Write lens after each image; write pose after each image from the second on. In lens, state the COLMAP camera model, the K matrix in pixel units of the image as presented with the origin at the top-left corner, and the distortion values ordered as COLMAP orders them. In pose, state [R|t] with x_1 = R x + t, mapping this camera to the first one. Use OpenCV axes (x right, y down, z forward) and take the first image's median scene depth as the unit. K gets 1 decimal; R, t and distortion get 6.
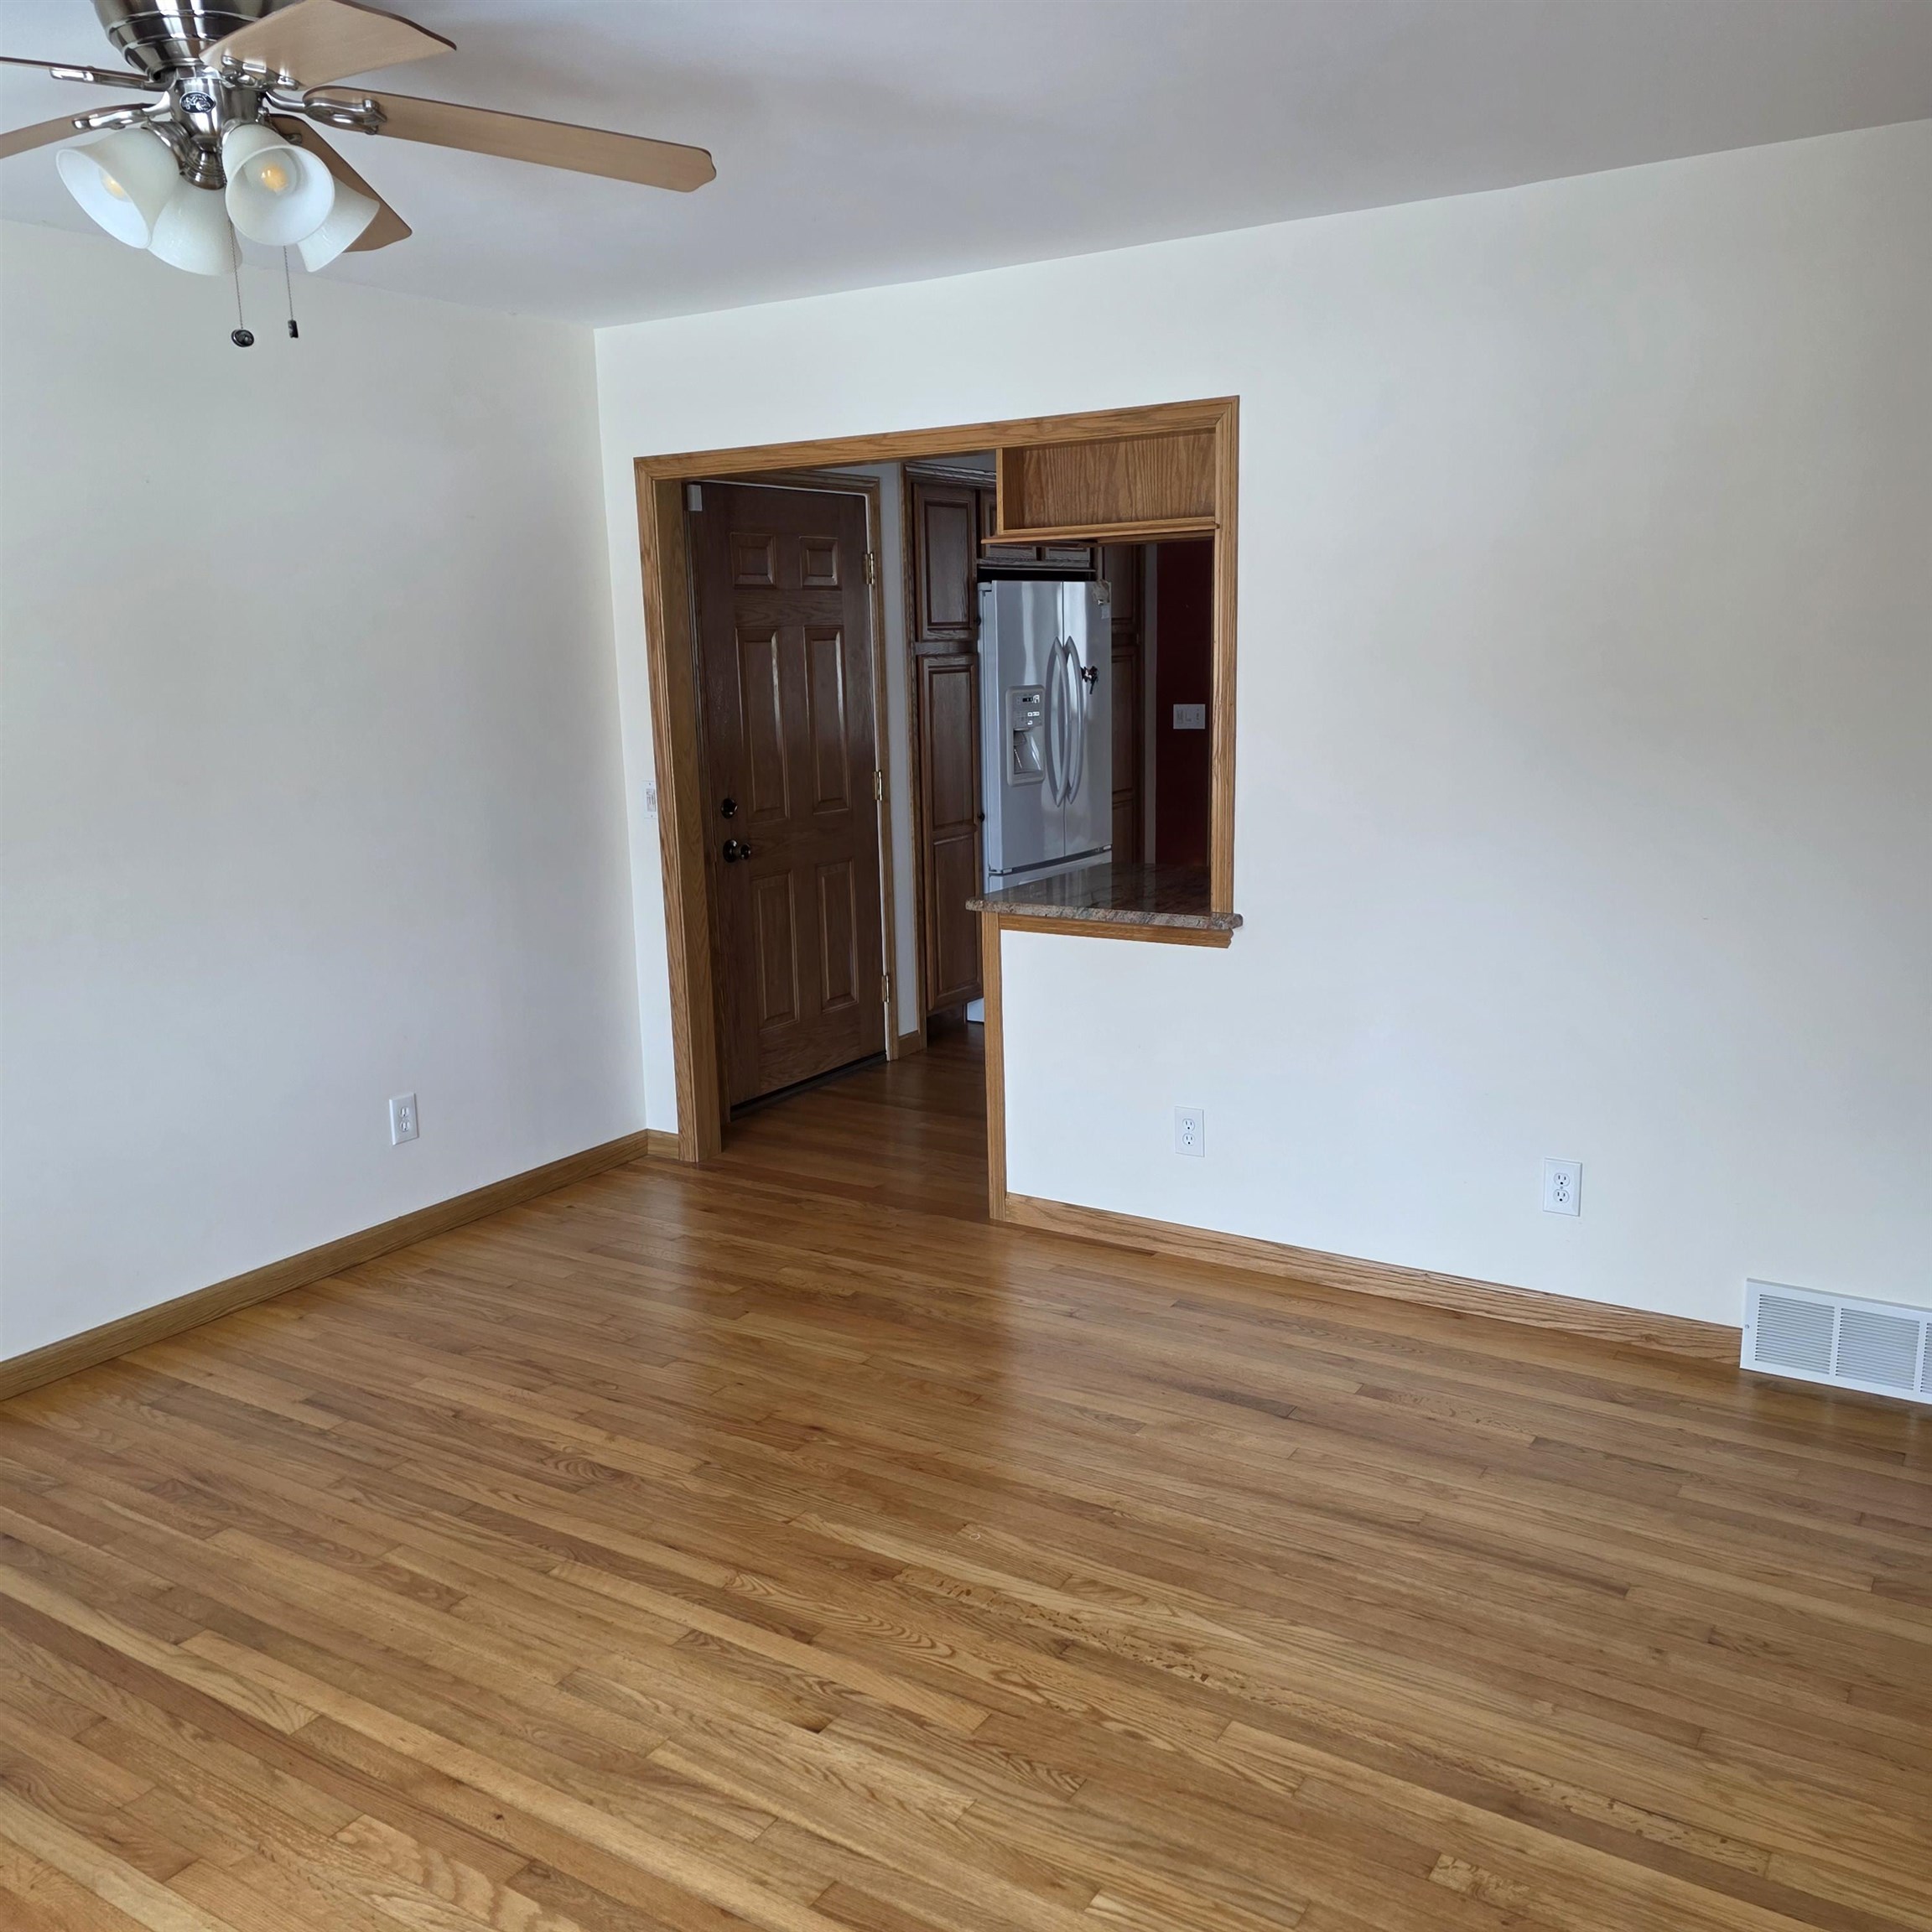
lens RADIAL K [[1719.0, 0, 950.7], [0, 1719.0, 973.7], [0, 0, 1]] dist [0.072198, -0.069815]
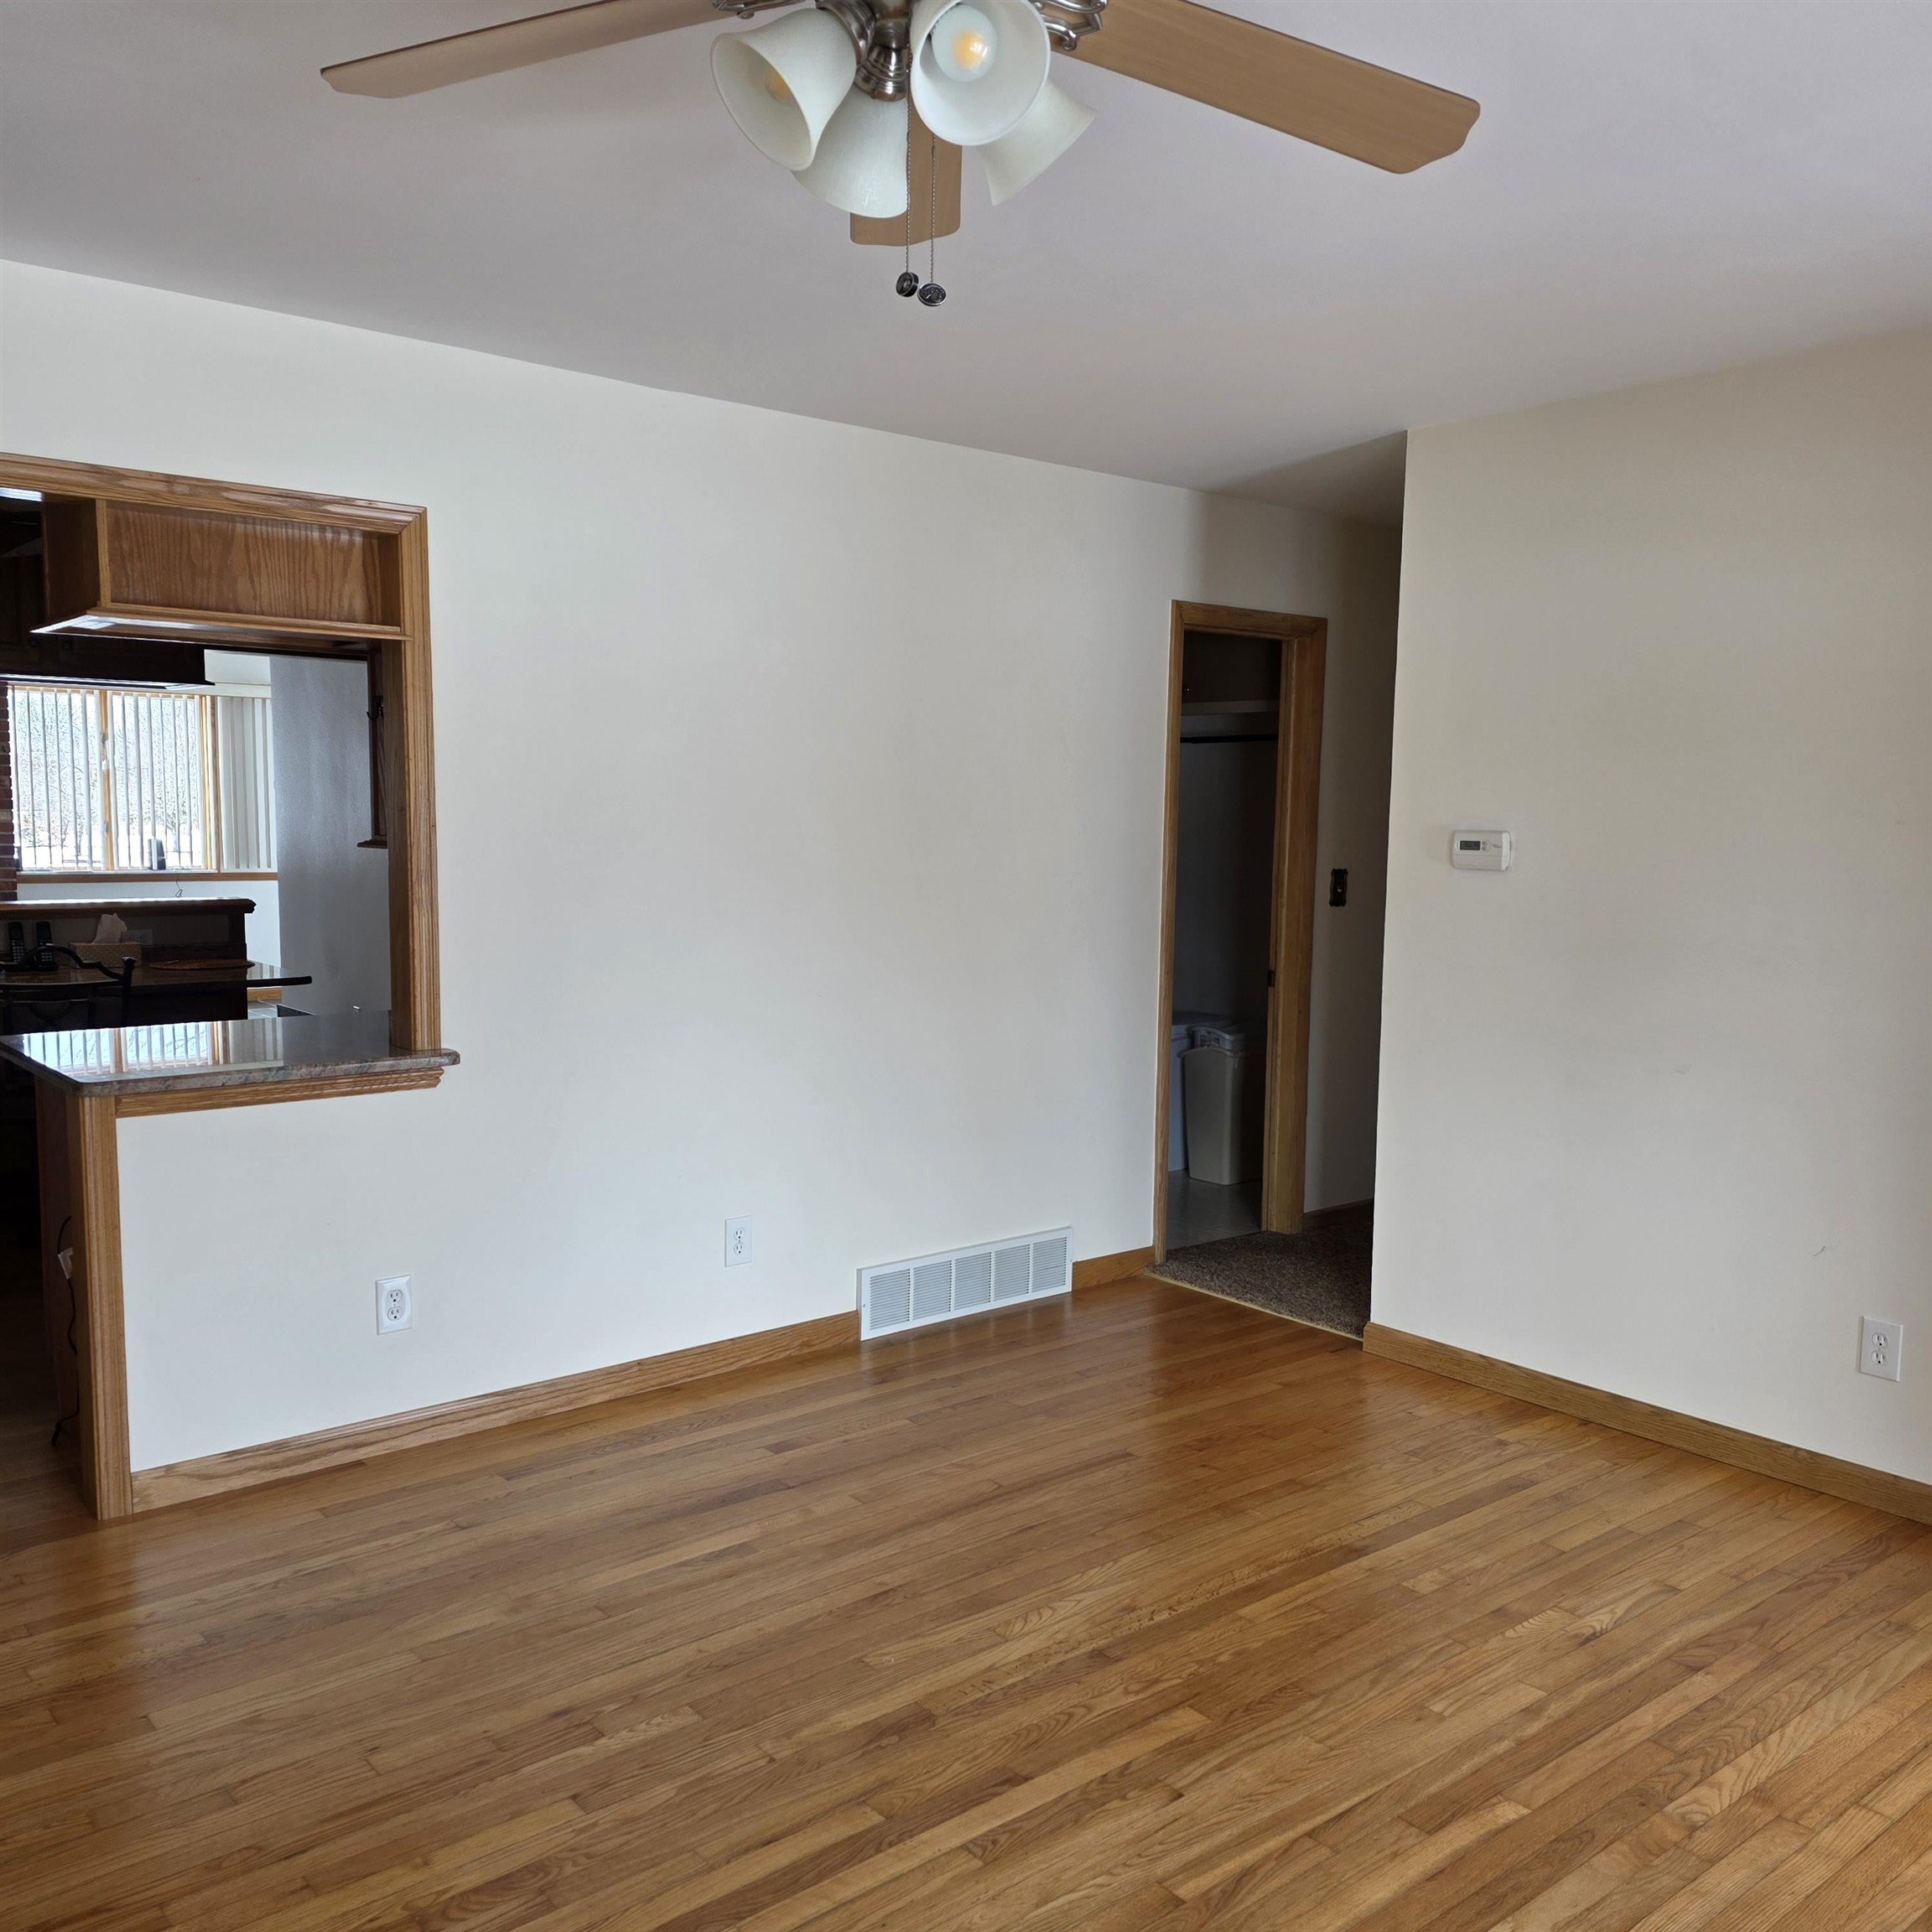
lens RADIAL K [[1719.0, 0, 949.3], [0, 1719.0, 974.9], [0, 0, 1]] dist [0.072198, -0.069815]
pose [[0.303336, -0.069722, 0.950330, -0.720191], [0.167552, 0.985683, 0.018835, -0.052497], [-0.938037, 0.153516, 0.310675, 0.507729]]
